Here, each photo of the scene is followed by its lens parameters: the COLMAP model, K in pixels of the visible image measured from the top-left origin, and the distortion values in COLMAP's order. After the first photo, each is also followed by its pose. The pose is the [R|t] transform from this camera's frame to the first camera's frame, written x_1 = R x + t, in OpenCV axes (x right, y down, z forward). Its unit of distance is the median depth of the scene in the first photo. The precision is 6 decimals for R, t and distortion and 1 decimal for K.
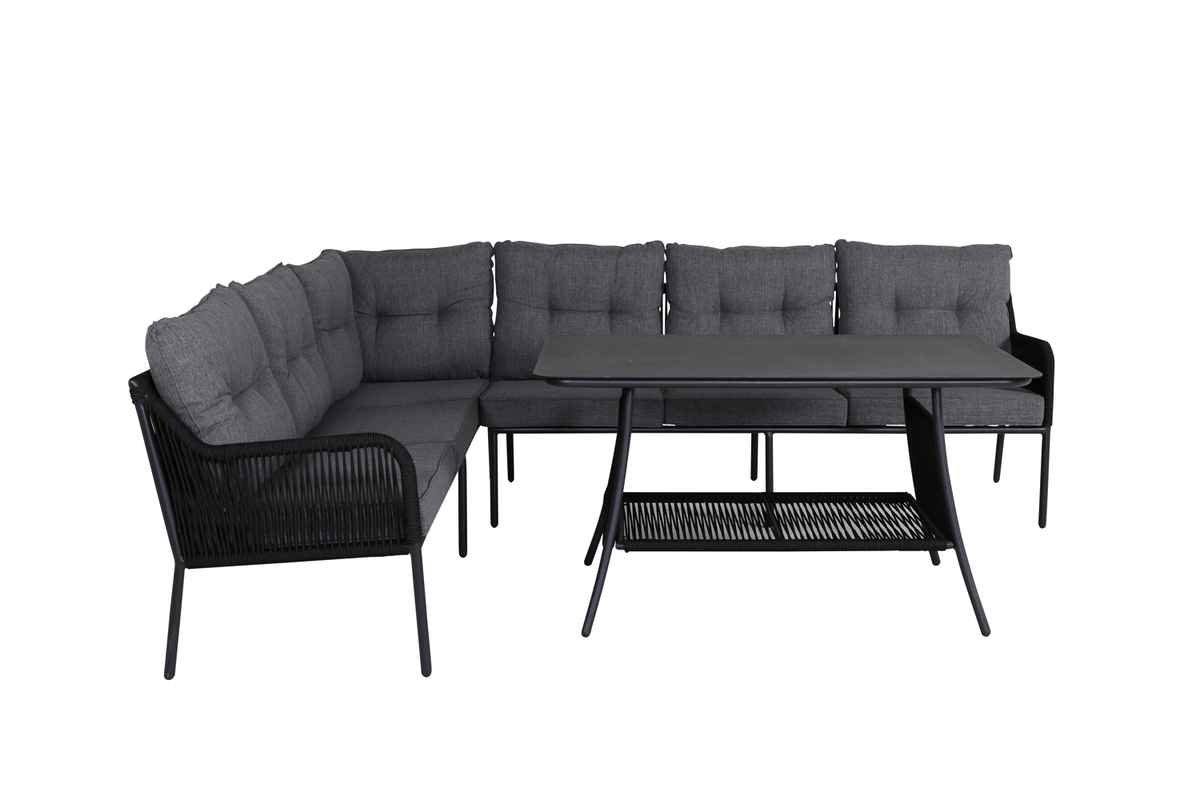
lens RADIAL K [[1456.6, 0, 600.0], [0, 1456.6, 400.0], [0, 0, 1]] dist [-0.003319, 0.011144]
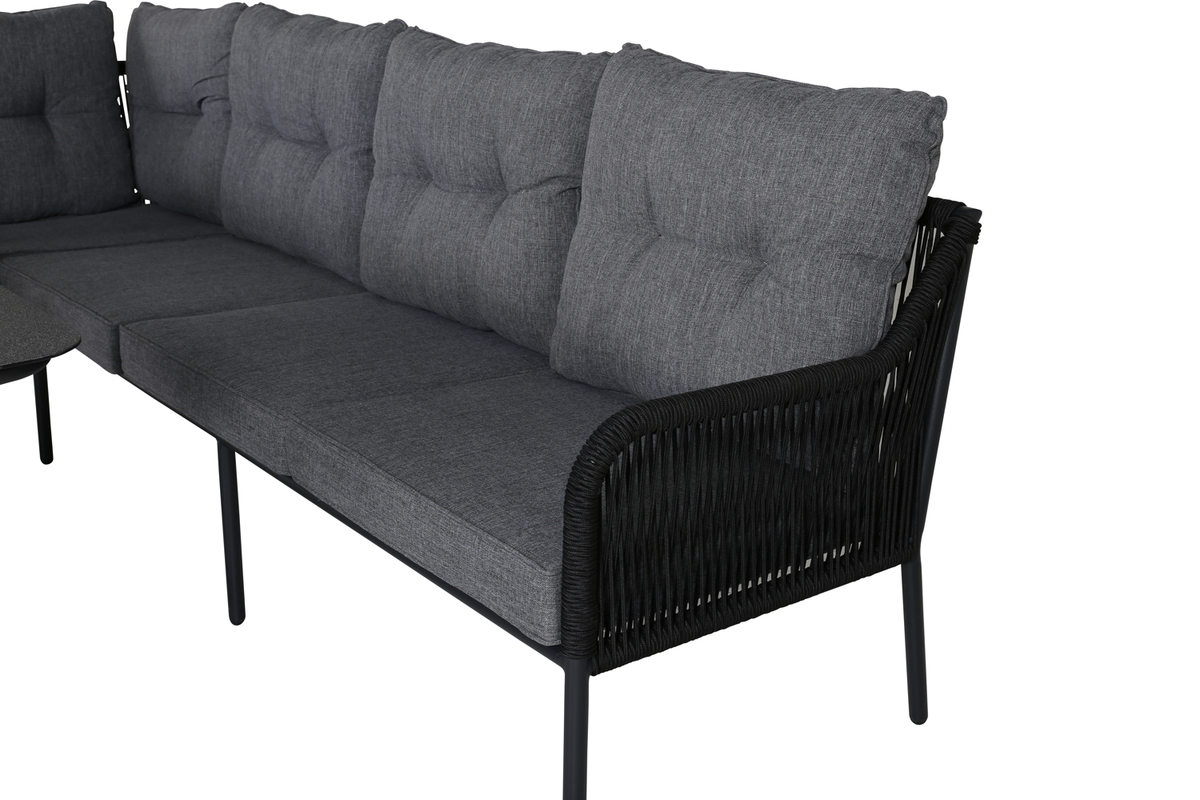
lens RADIAL K [[1418.6, 0, 600.0], [0, 1418.6, 400.0], [0, 0, 1]] dist [-0.007143, 0.116010]
pose [[0.642560, 0.256730, -0.721946, 0.489380], [-0.130598, 0.965107, 0.226963, -0.104417], [0.755023, -0.051553, 0.653668, 0.730810]]
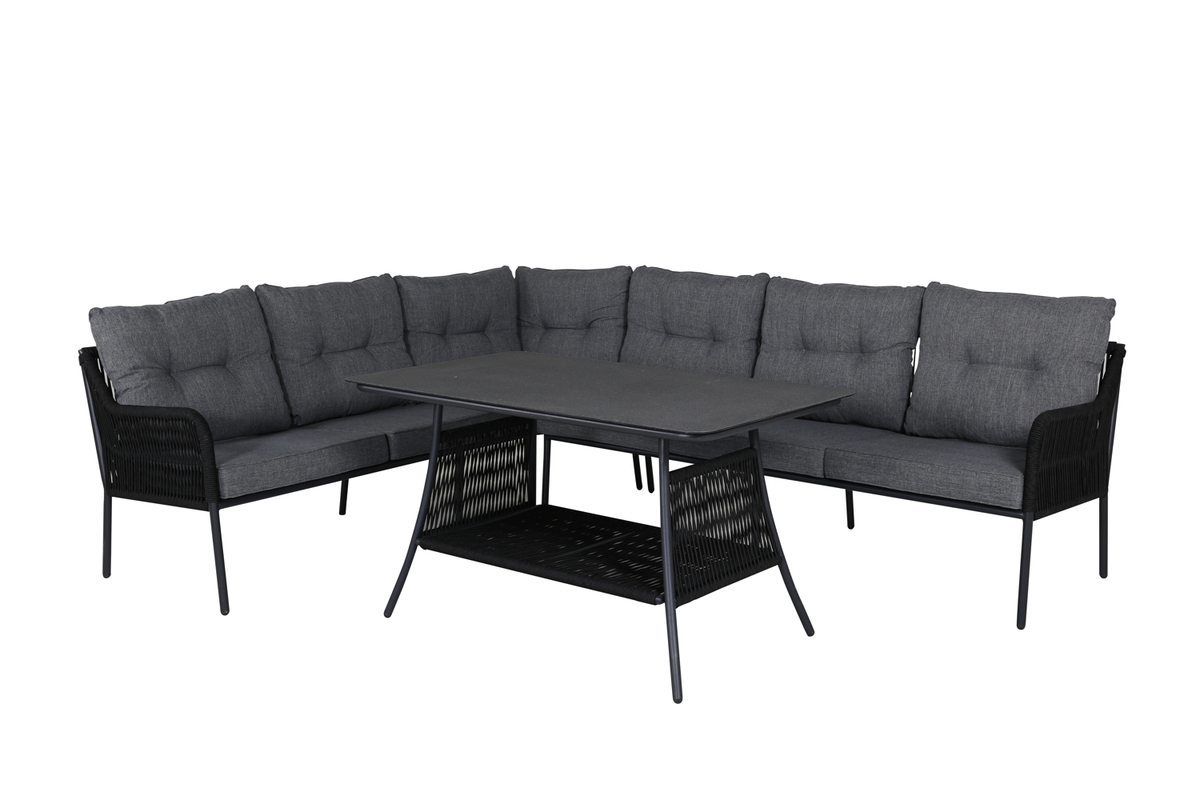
lens RADIAL K [[1384.0, 0, 600.0], [0, 1384.0, 400.0], [0, 0, 1]] dist [-0.009042, 0.009691]
pose [[0.779996, 0.107298, -0.616517, 0.555124], [-0.112976, 0.993147, 0.029914, -0.039175], [0.615502, 0.046319, 0.786773, 0.190566]]
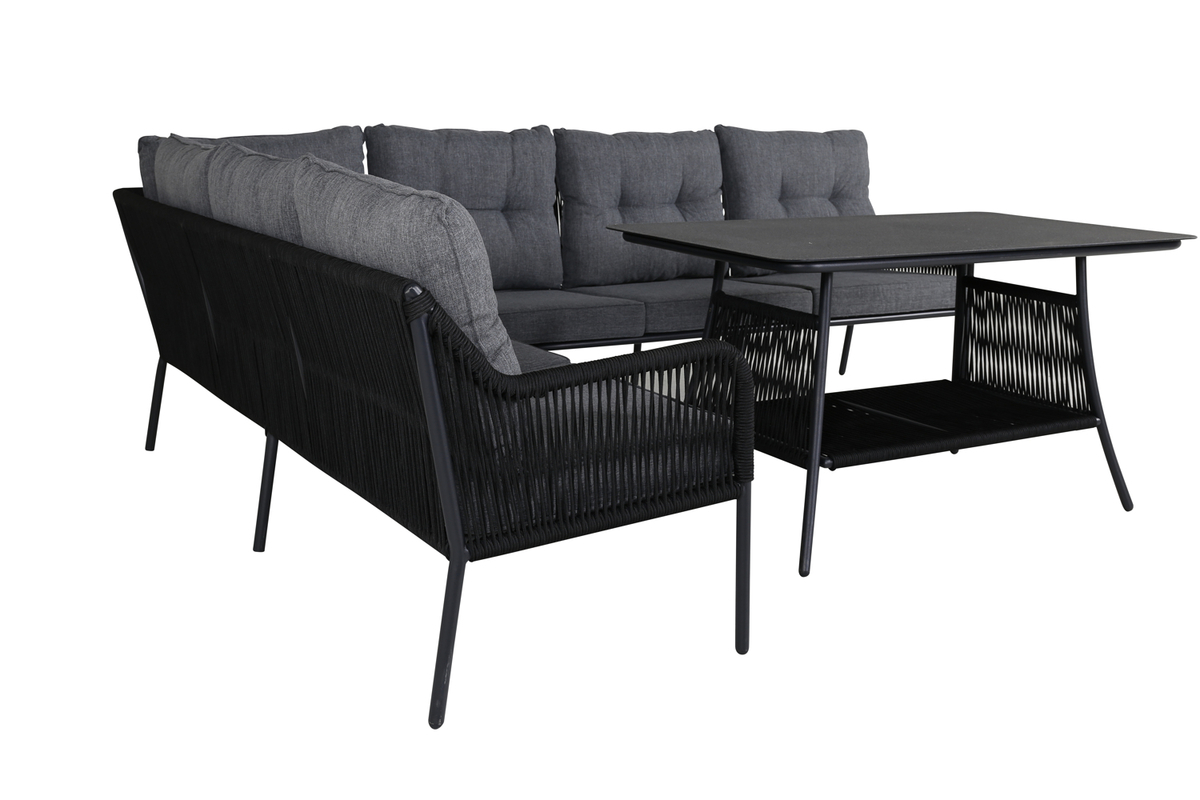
lens RADIAL K [[1418.6, 0, 600.0], [0, 1418.6, 400.0], [0, 0, 1]] dist [-0.007143, 0.116010]
pose [[0.856525, -0.094669, 0.507349, -0.376457], [0.074192, 0.995408, 0.060484, 0.003487], [-0.510745, -0.014165, 0.859616, 0.268561]]
